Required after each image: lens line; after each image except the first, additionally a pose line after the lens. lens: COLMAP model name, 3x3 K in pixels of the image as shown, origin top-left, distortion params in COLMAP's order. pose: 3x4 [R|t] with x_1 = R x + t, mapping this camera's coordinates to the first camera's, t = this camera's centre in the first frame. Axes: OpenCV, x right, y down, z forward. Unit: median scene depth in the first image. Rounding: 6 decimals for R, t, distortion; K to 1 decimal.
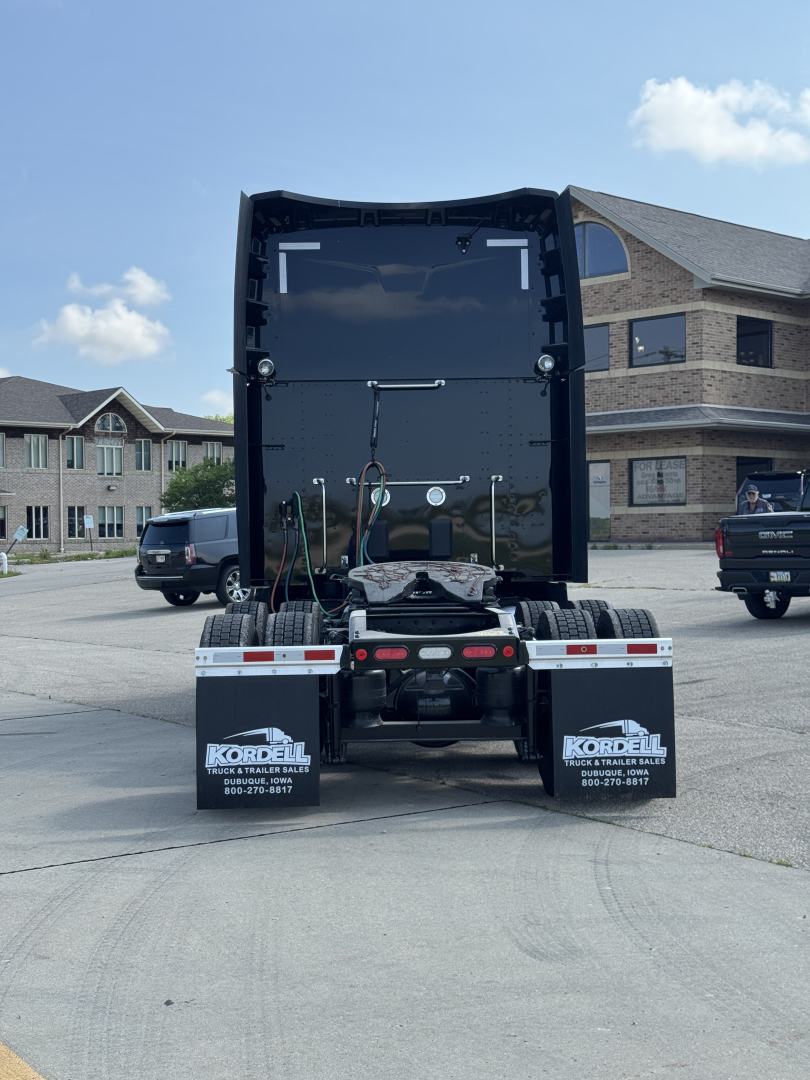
lens RADIAL K [[1549.0, 0, 405.0], [0, 1549.0, 540.0], [0, 0, 1]] dist [0.159640, -0.000715]
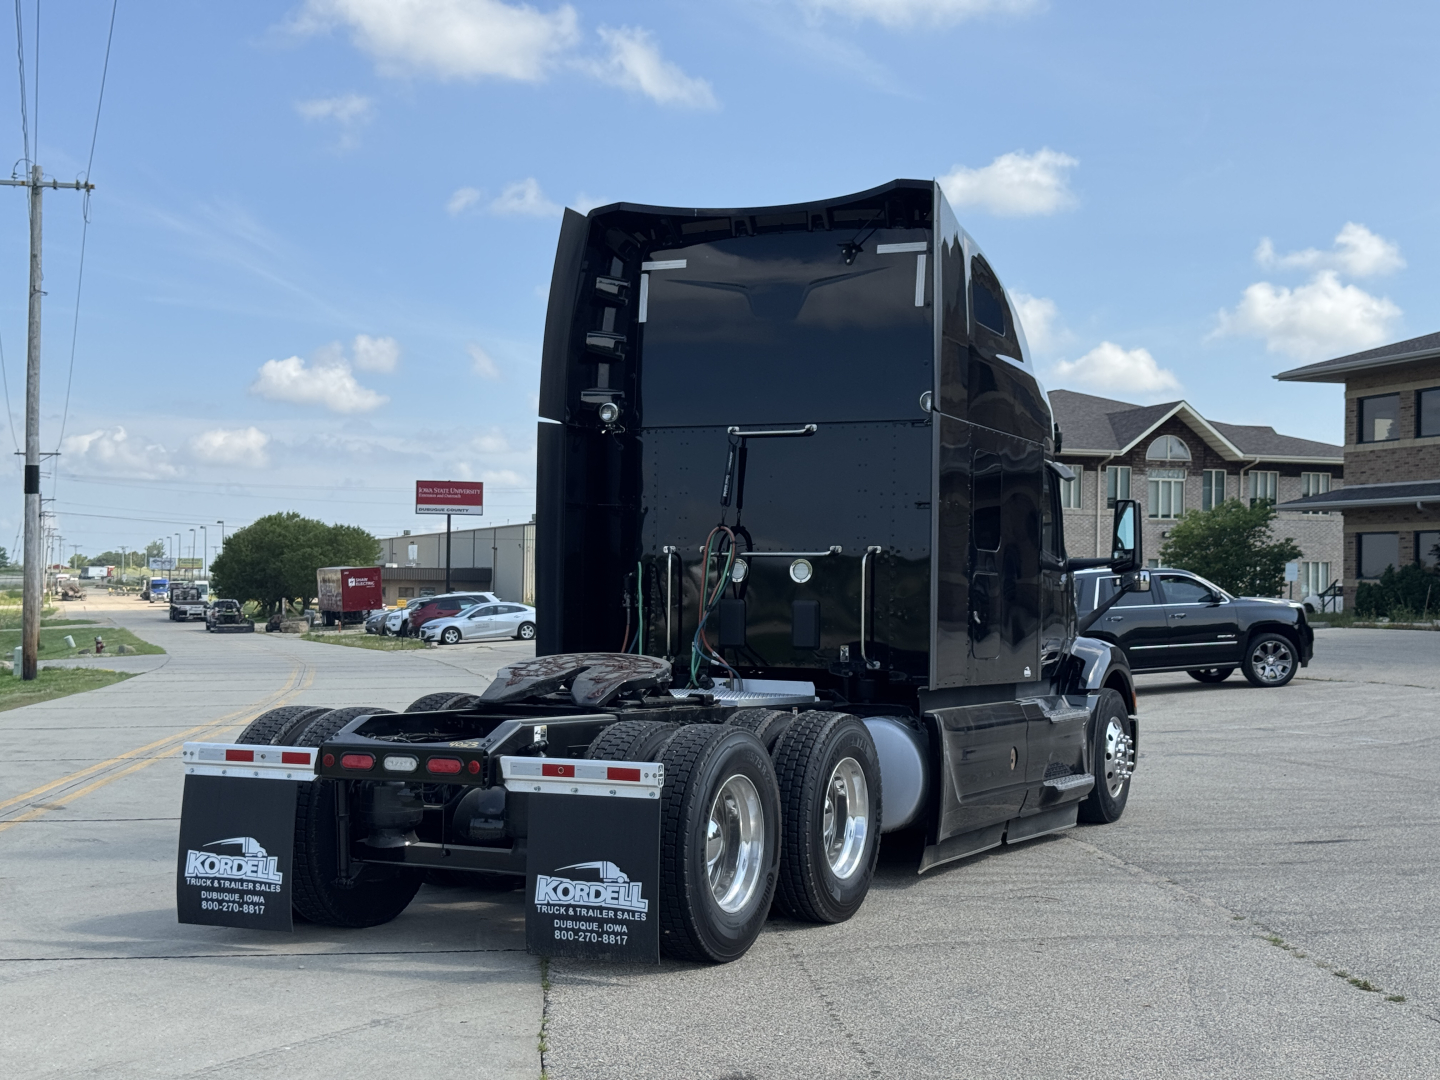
lens RADIAL K [[2080.3, 0, 720.0], [0, 2080.3, 540.0], [0, 0, 1]] dist [0.200997, -0.003732]
pose [[0.882403, 0.016180, -0.470215, 0.703640], [-0.029086, 0.999373, -0.020195, -0.031361], [0.469594, 0.031497, 0.882321, 0.062854]]
